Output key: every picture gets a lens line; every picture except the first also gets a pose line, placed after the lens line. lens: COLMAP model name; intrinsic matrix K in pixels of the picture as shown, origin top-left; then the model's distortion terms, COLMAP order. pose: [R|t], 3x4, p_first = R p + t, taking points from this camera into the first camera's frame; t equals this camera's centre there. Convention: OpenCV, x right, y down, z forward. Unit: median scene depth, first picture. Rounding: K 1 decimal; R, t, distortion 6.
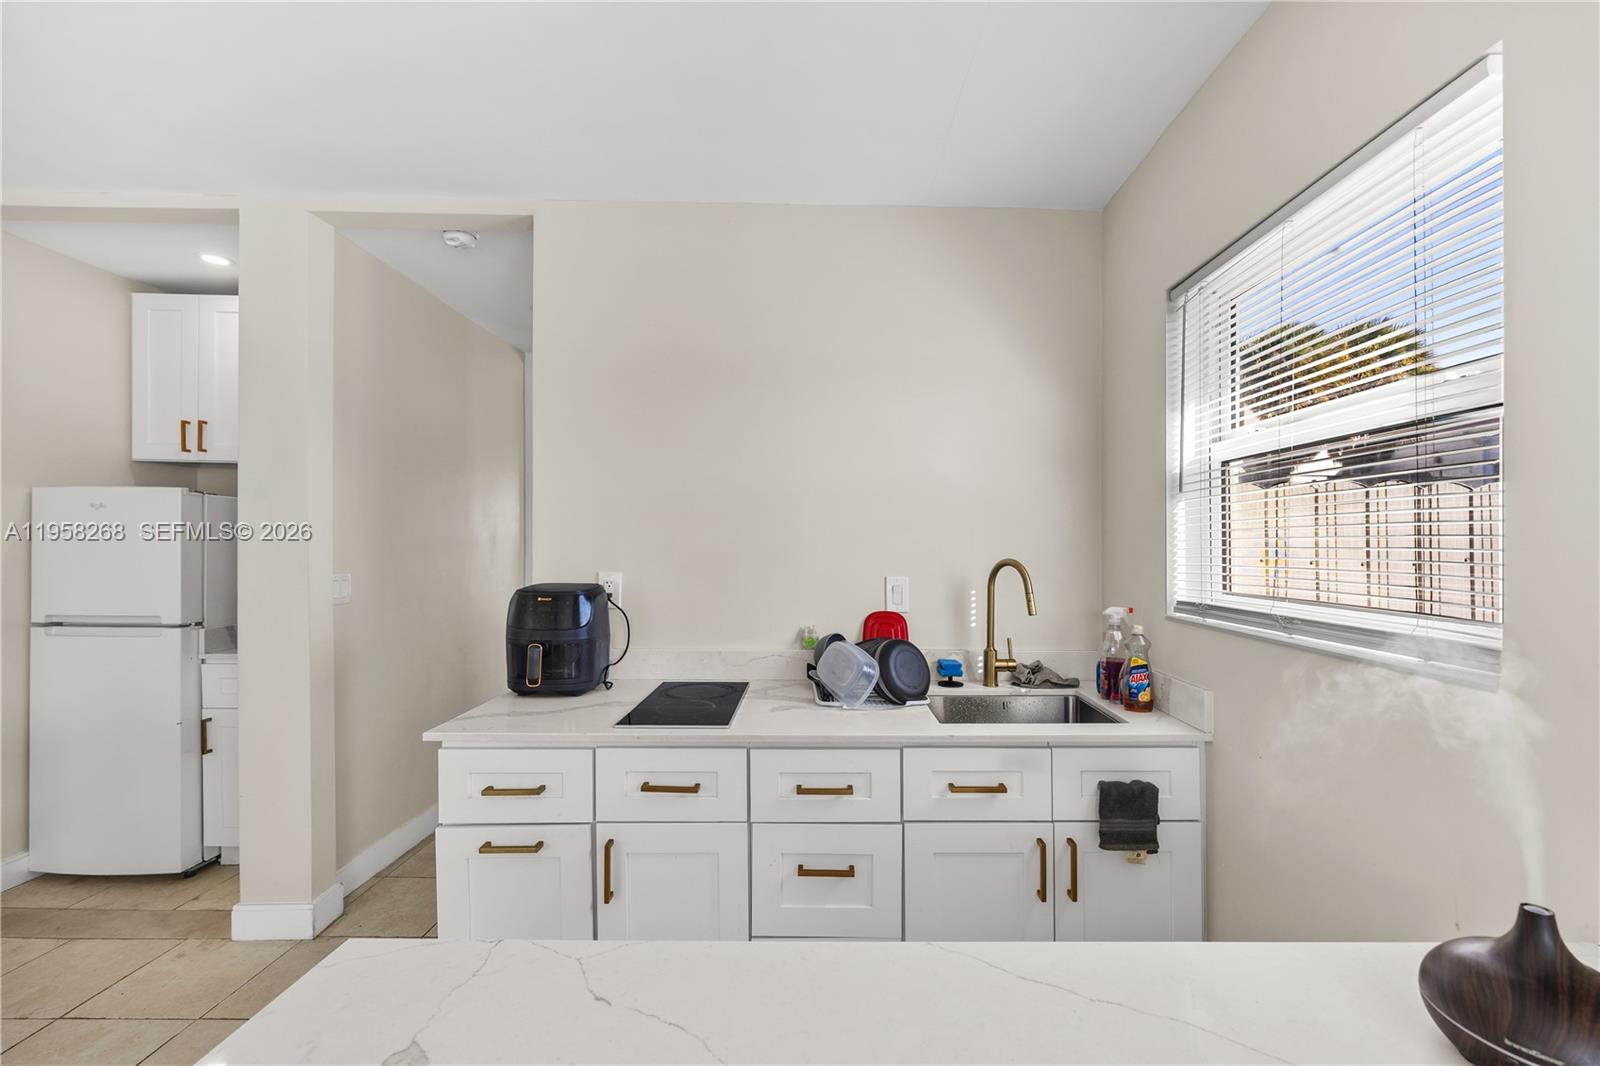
lens RADIAL K [[660.1, 0, 817.4], [0, 660.1, 546.2], [0, 0, 1]] dist [-0.007004, 0.000374]
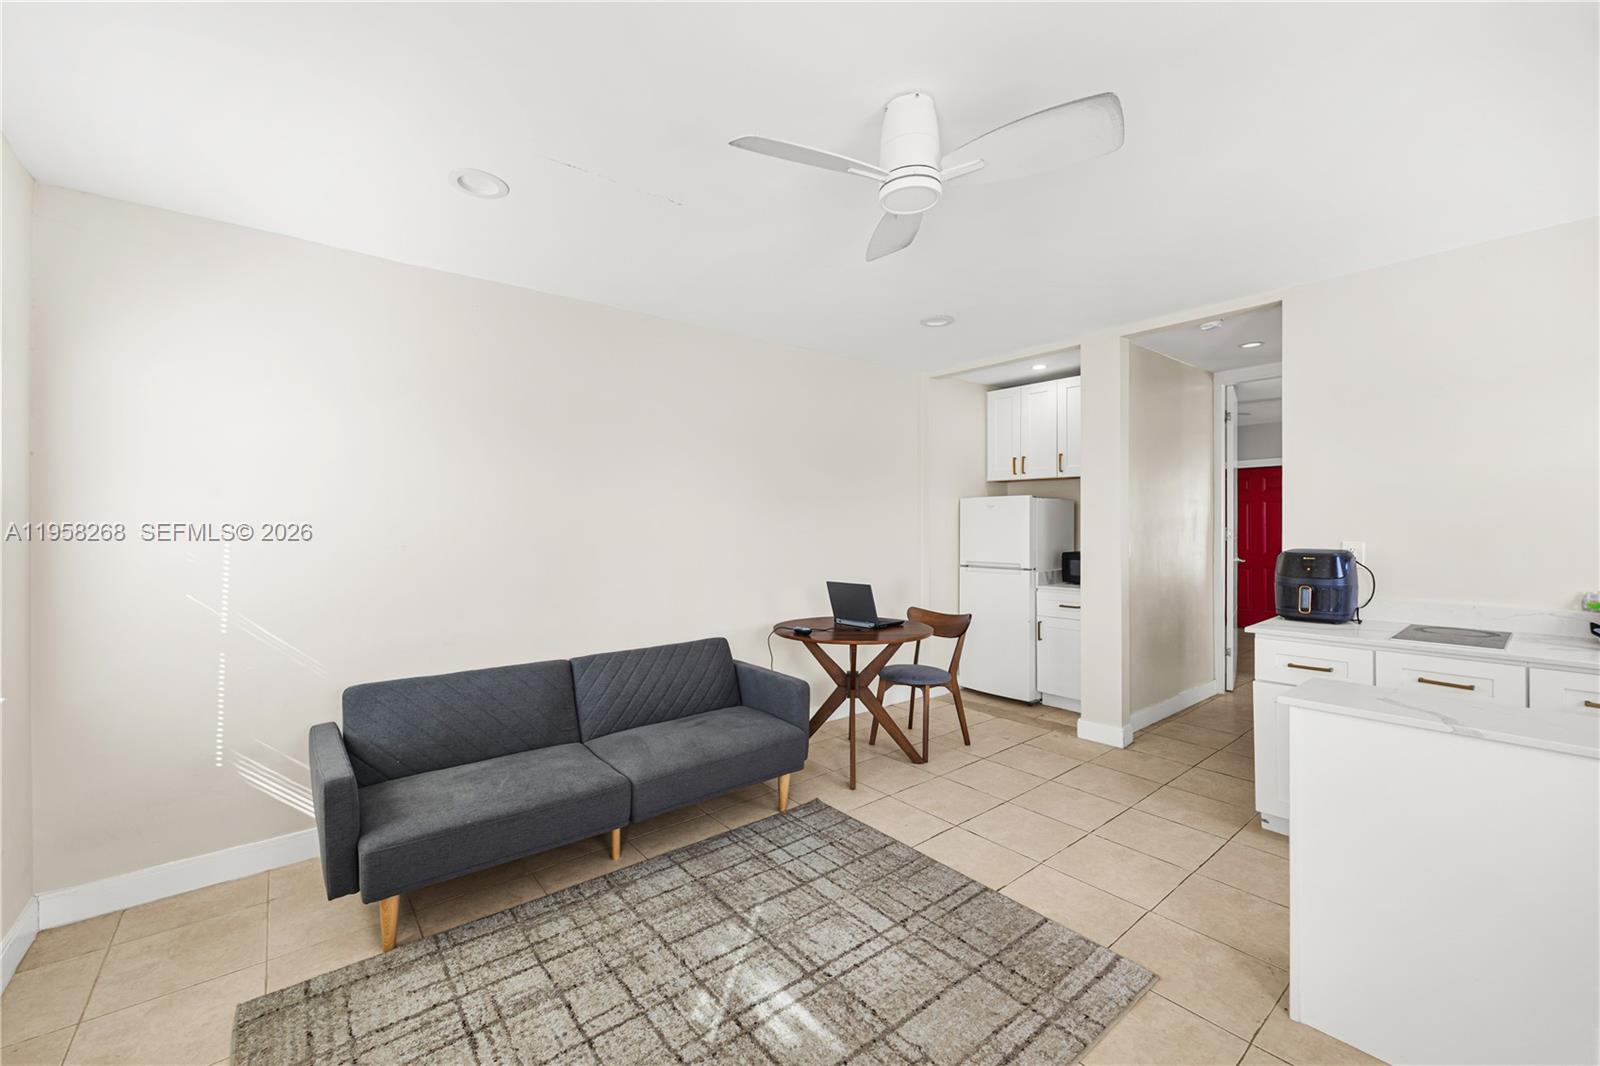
lens RADIAL K [[607.0, 0, 774.6], [0, 607.0, 533.8], [0, 0, 1]] dist [-0.003025, 0.000181]
pose [[0.596024, -0.002343, -0.802963, -0.020145], [0.015217, 0.999849, 0.008377, -0.006891], [0.802822, -0.017211, 0.595970, -0.800823]]
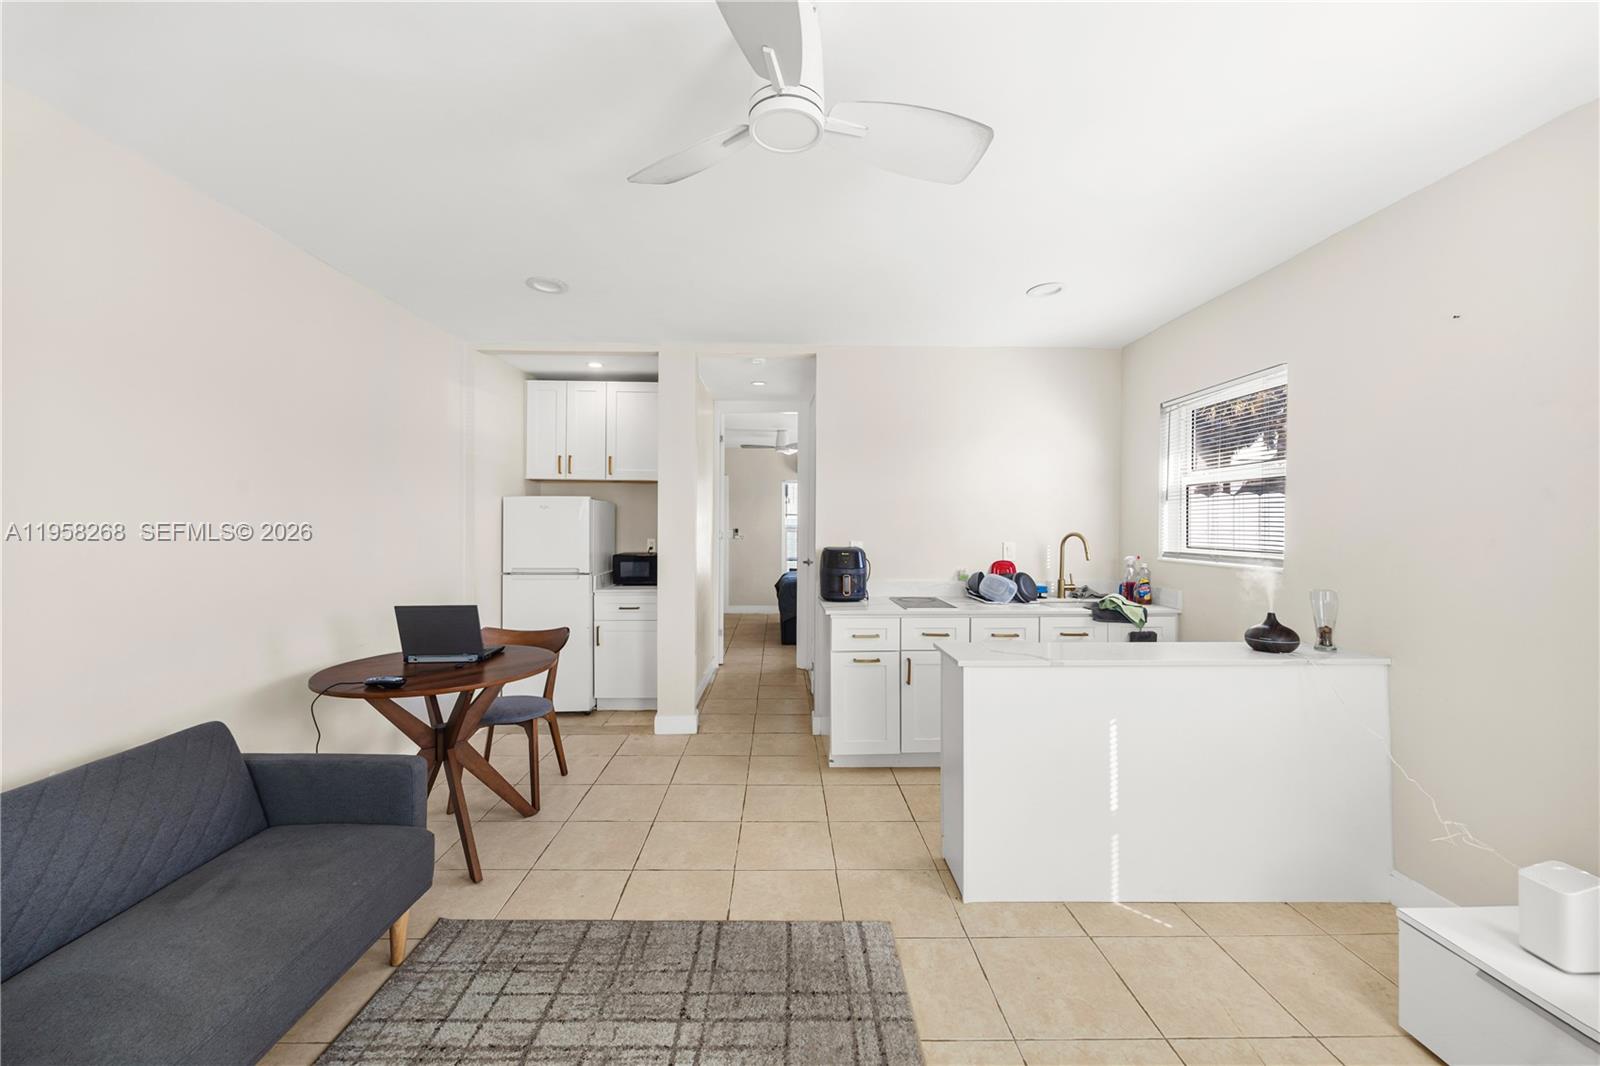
lens RADIAL K [[607.0, 0, 766.2], [0, 607.0, 541.8], [0, 0, 1]] dist [-0.003025, 0.000181]
pose [[0.999326, -0.006774, -0.036077, -0.557488], [0.007771, 0.999589, 0.027589, -0.009563], [0.035875, -0.027851, 0.998968, -0.835442]]
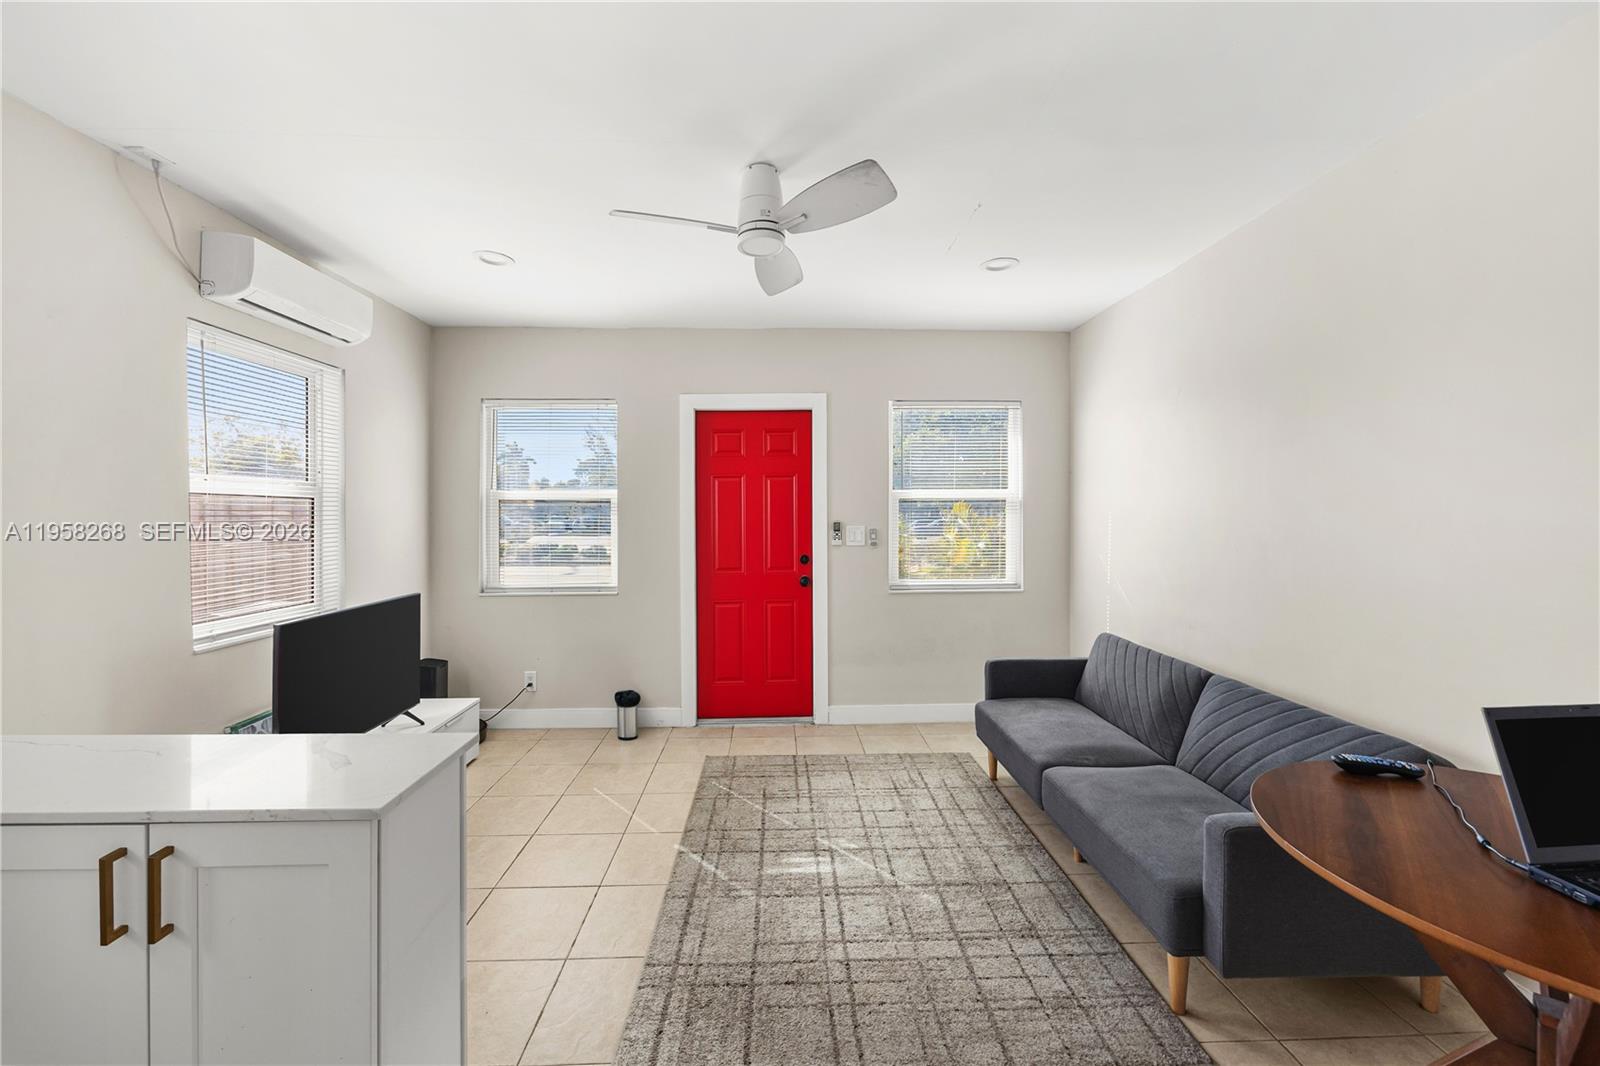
lens RADIAL K [[660.1, 0, 823.0], [0, 660.1, 517.1], [0, 0, 1]] dist [-0.007004, 0.000374]
pose [[-0.997499, -0.023500, -0.066663, -0.585881], [-0.023787, 0.999711, 0.003513, -0.025977], [0.066561, 0.005090, -0.997769, 0.942517]]
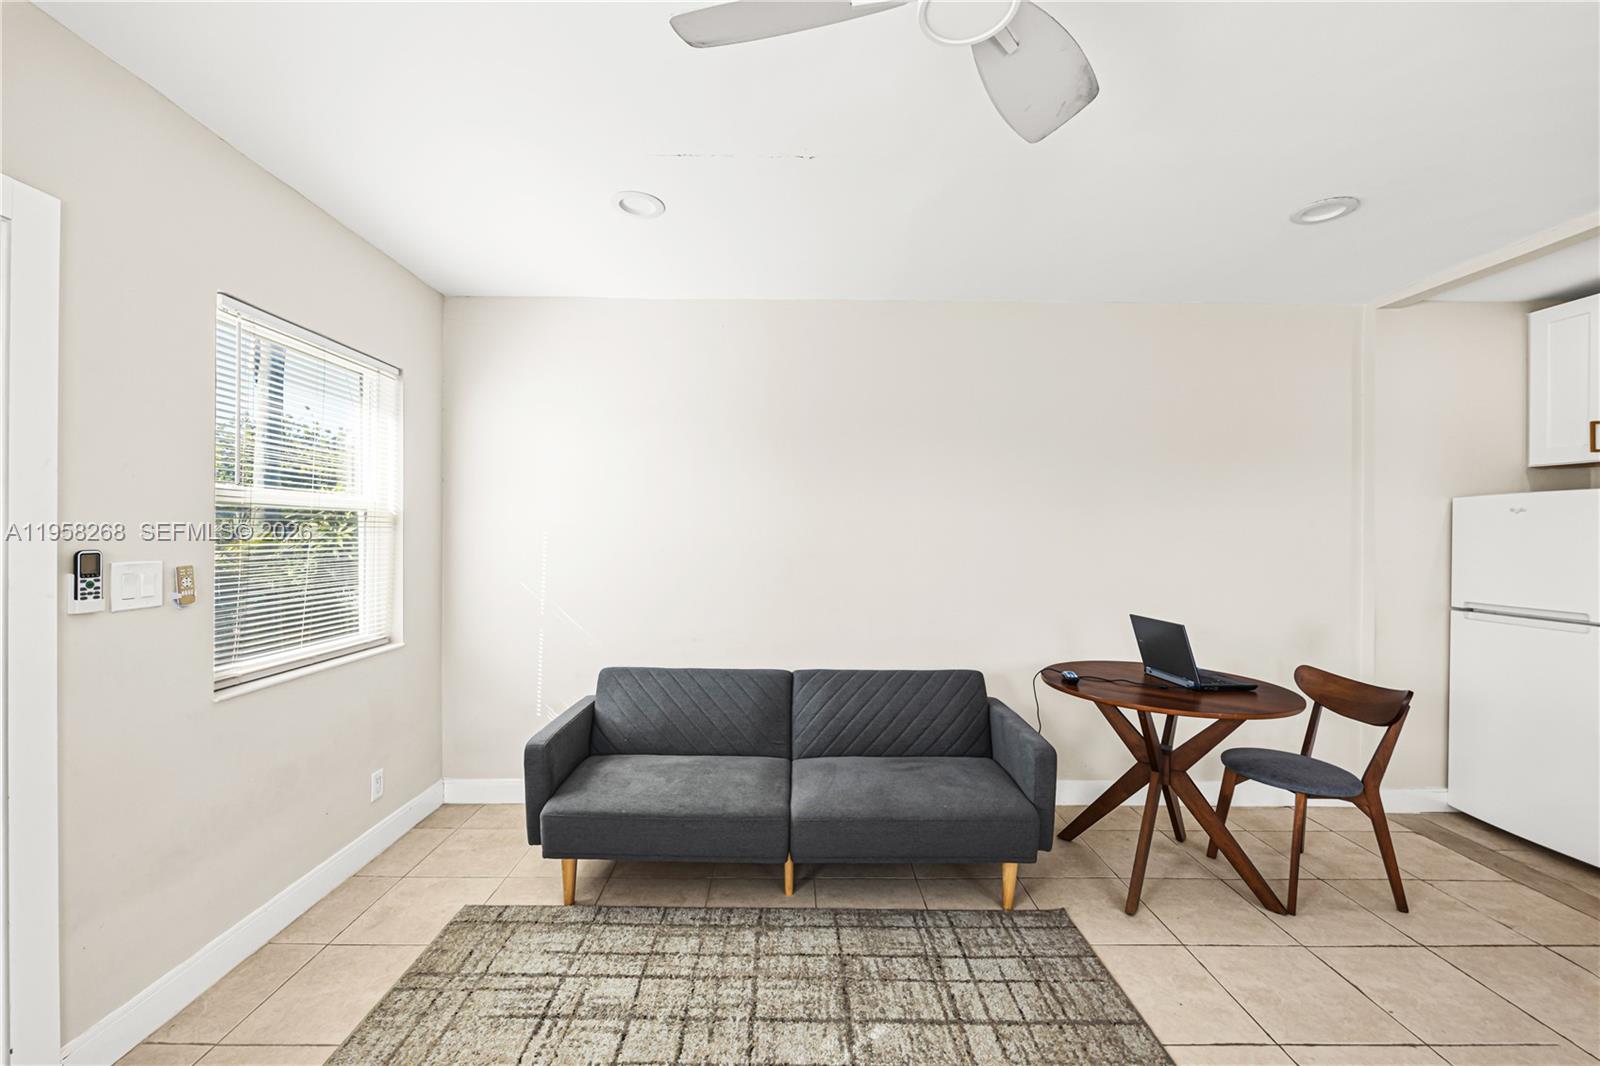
lens RADIAL K [[607.0, 0, 809.1], [0, 607.0, 541.5], [0, 0, 1]] dist [-0.003025, 0.000181]
pose [[0.003634, -0.002008, -0.999991, -0.066291], [-0.004311, 0.999989, -0.002024, -0.000087], [0.999984, 0.004318, 0.003625, -0.307291]]
